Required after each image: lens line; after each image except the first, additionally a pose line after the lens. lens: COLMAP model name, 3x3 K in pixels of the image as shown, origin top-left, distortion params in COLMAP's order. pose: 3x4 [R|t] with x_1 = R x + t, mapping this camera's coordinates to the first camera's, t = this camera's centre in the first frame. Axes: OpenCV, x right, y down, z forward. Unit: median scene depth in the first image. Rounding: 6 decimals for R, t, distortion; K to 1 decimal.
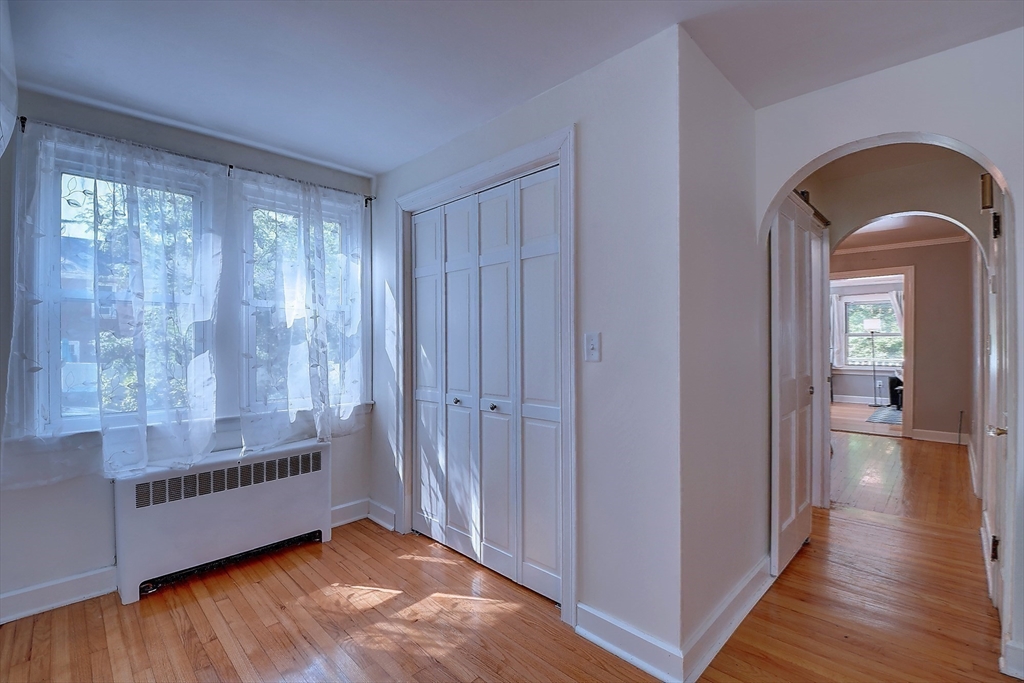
lens RADIAL K [[450.6, 0, 497.8], [0, 450.6, 341.9], [0, 0, 1]] dist [-0.002864, -0.011596]
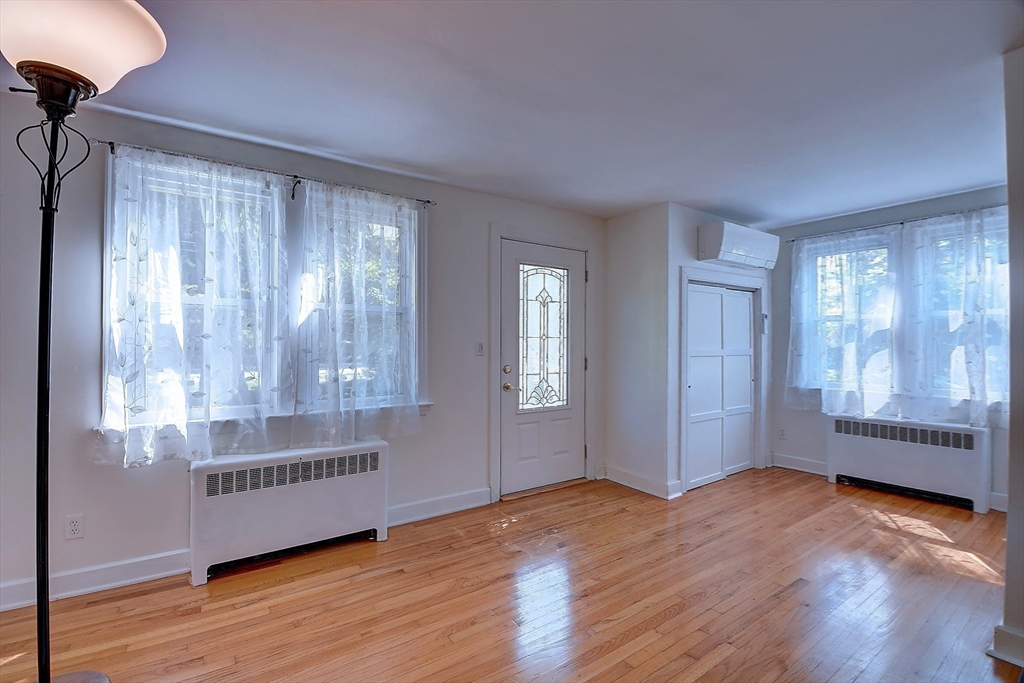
lens RADIAL K [[455.1, 0, 502.2], [0, 455.1, 343.7], [0, 0, 1]] dist [0.000163, -0.012347]
pose [[-0.189717, 0.005512, -0.981823, 1.109584], [0.003465, 0.999982, 0.004944, -0.007311], [0.981833, -0.002464, -0.189733, 0.004724]]
